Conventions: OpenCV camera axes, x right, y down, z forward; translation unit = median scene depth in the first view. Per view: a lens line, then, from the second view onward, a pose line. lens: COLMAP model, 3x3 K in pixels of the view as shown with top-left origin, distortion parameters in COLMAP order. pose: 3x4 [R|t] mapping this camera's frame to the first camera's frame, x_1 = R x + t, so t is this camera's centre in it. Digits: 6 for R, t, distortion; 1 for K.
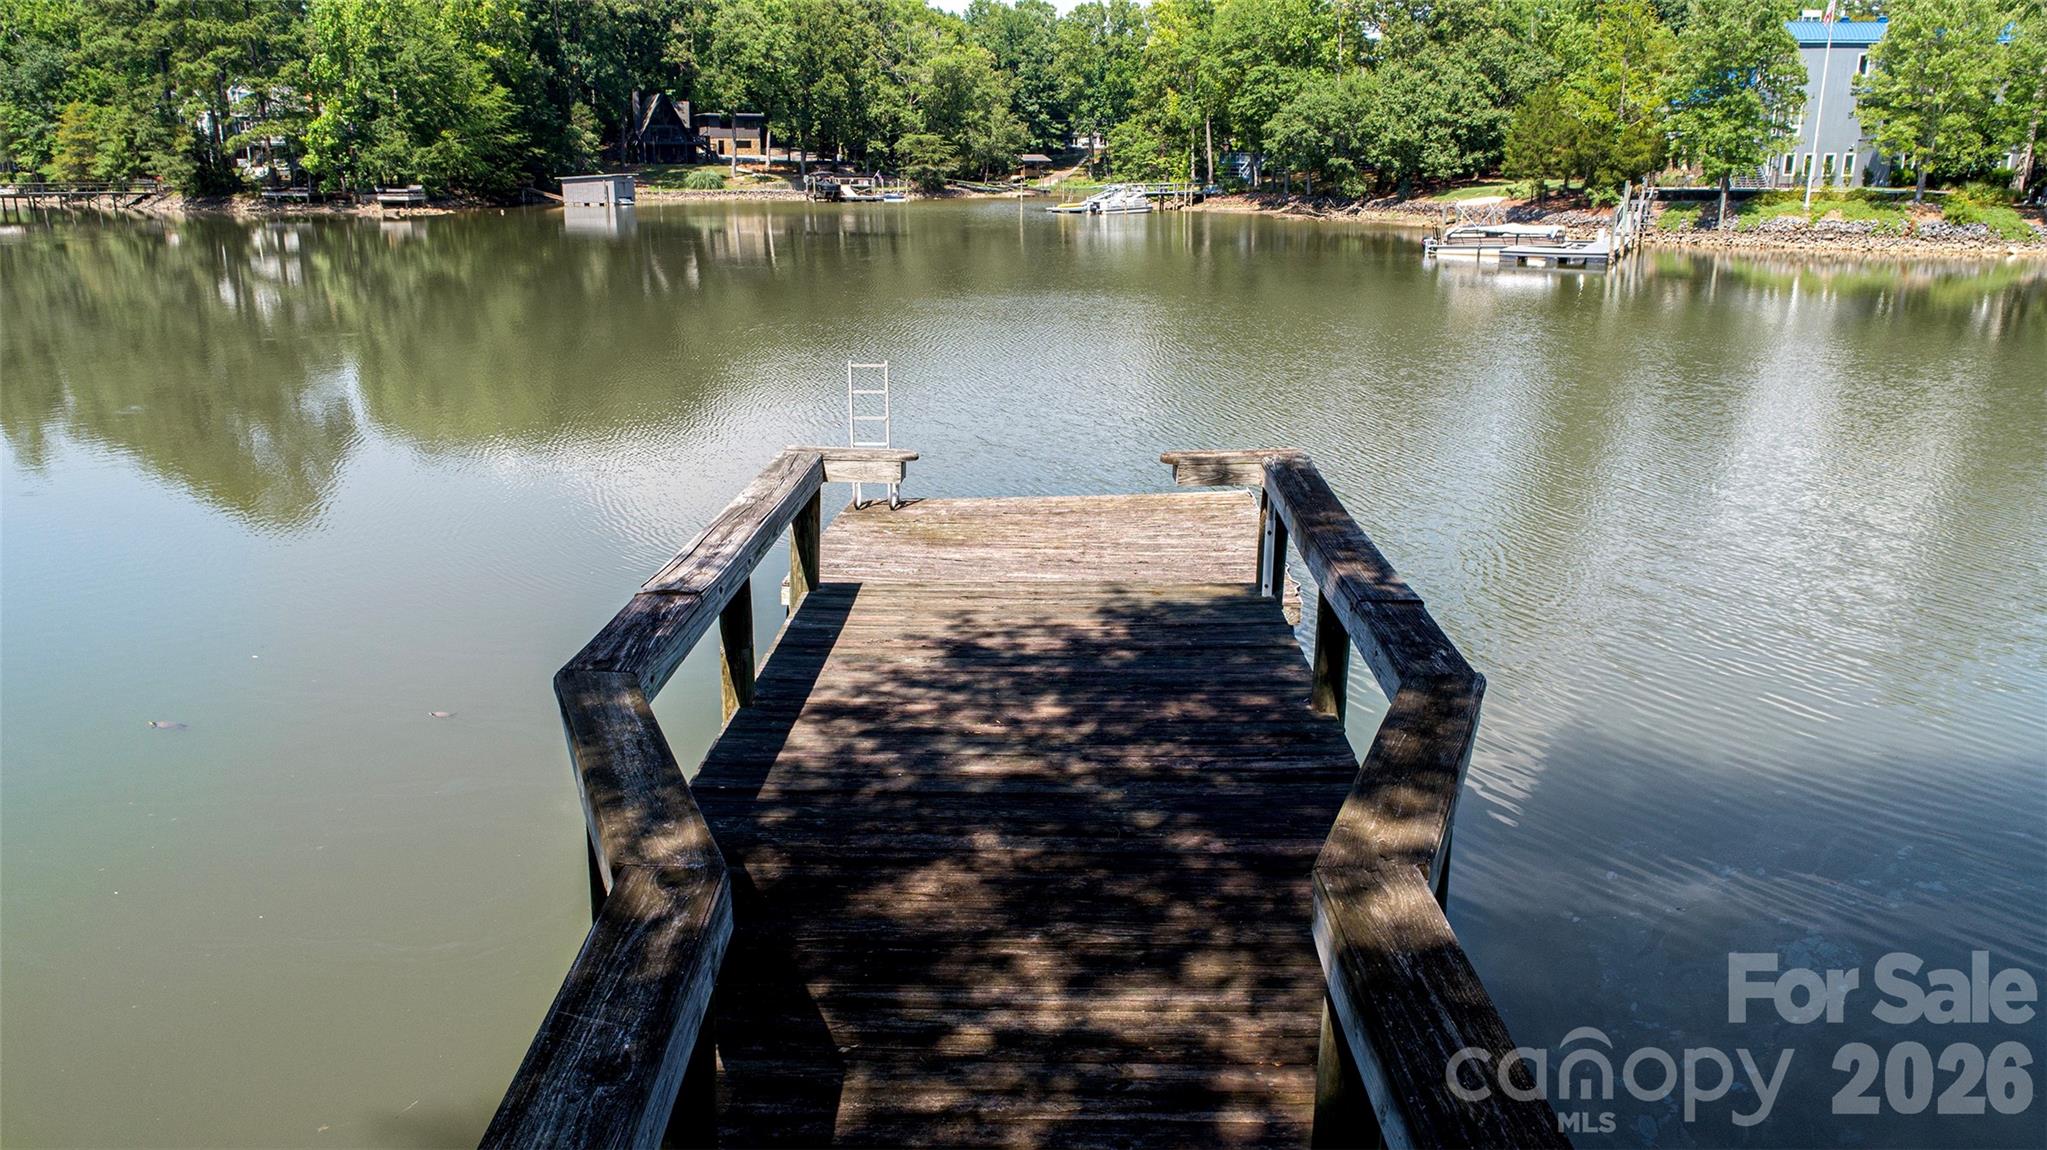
lens RADIAL K [[1407.9, 0, 1028.0], [0, 1407.9, 547.6], [0, 0, 1]] dist [-0.004841, 0.003394]
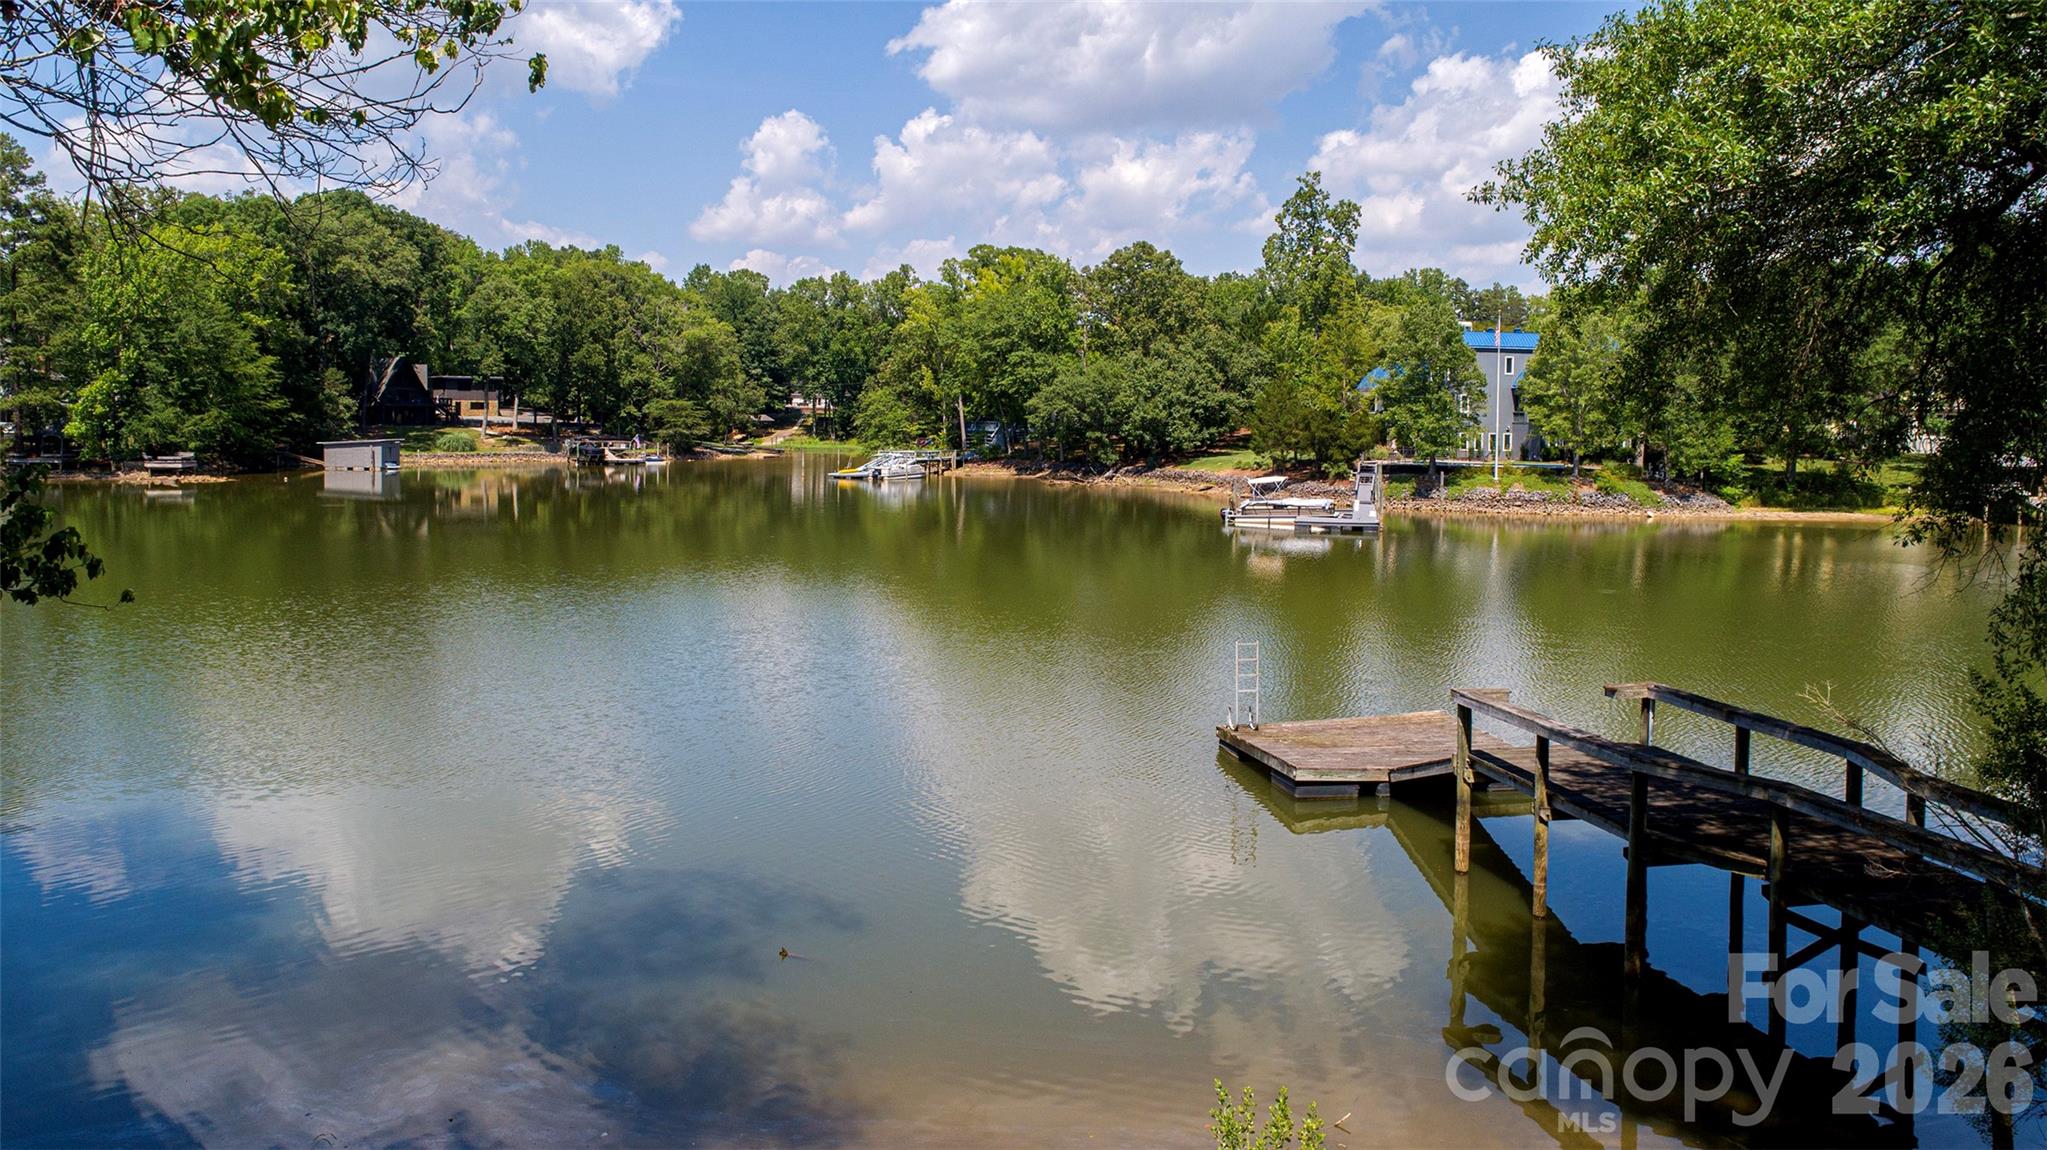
lens RADIAL K [[1437.2, 0, 1027.3], [0, 1437.2, 446.2], [0, 0, 1]] dist [-0.005488, 0.001091]
pose [[0.974136, 0.002870, 0.225945, -0.089564], [0.051835, 0.970417, -0.235805, 0.004938], [-0.219937, 0.241418, 0.945169, -0.077506]]
